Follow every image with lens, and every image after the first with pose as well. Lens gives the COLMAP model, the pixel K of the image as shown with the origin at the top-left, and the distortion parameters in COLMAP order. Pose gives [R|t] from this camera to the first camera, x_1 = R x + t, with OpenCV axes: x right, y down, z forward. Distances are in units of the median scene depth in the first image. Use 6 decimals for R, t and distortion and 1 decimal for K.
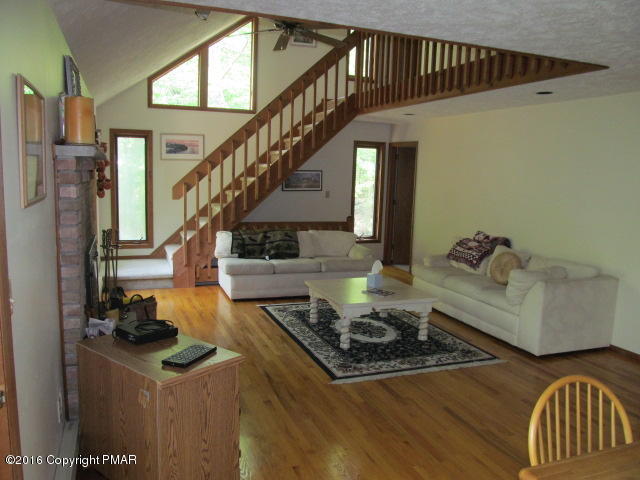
lens RADIAL K [[537.1, 0, 320.0], [0, 537.1, 240.0], [0, 0, 1]] dist [-0.055143, 0.002098]
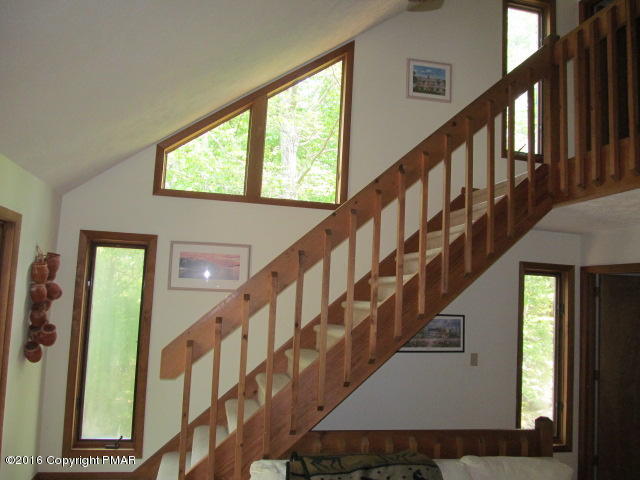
lens RADIAL K [[537.1, 0, 320.0], [0, 537.1, 240.0], [0, 0, 1]] dist [-0.055143, 0.002098]
pose [[0.989663, 0.003933, -0.143358, -0.070563], [-0.038638, 0.969972, -0.240129, -0.075479], [0.138109, 0.243186, 0.960097, 0.494491]]
